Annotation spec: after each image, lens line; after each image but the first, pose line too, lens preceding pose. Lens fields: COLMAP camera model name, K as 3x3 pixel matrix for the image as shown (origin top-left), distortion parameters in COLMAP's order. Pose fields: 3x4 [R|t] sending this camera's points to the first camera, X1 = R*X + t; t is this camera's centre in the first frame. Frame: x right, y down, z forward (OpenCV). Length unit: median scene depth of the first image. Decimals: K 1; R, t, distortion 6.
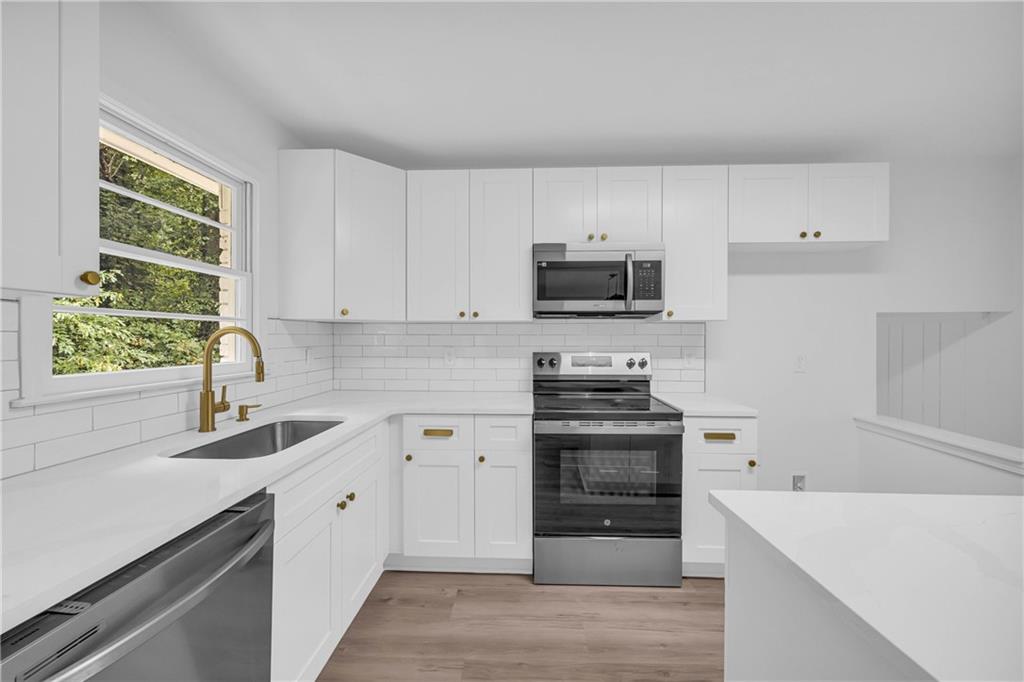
lens RADIAL K [[415.0, 0, 510.3], [0, 415.0, 338.9], [0, 0, 1]] dist [-0.008887, -0.000035]
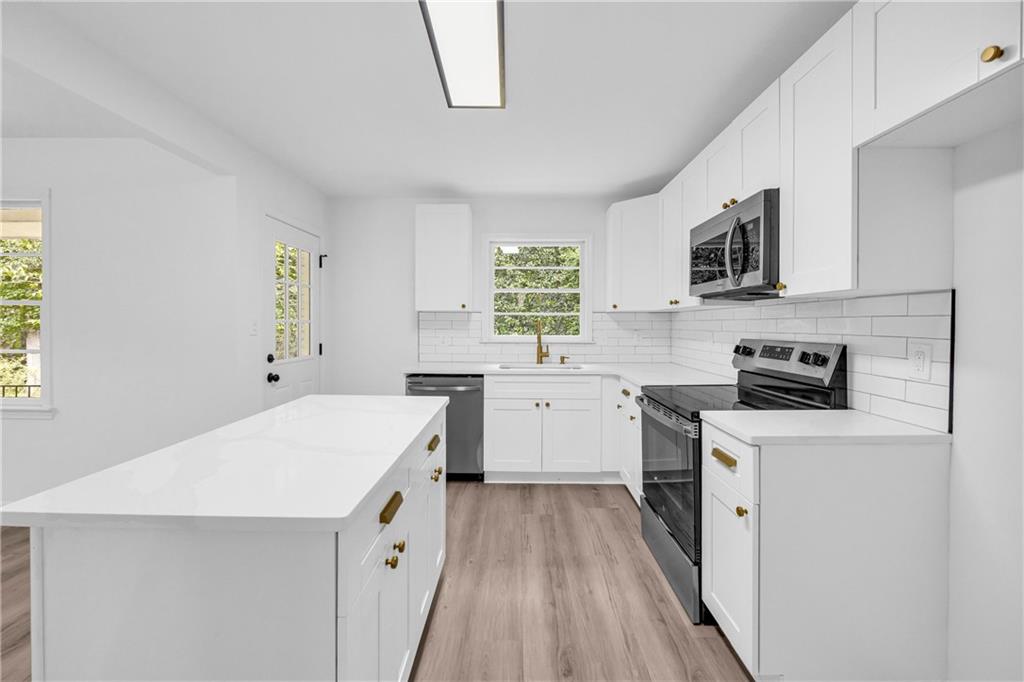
lens RADIAL K [[415.0, 0, 510.3], [0, 415.0, 338.9], [0, 0, 1]] dist [-0.008887, -0.000035]
pose [[0.021889, 0.033157, -0.999210, 1.310138], [-0.005134, 0.999440, 0.033052, 0.007424], [0.999747, 0.004406, 0.022047, 0.663381]]
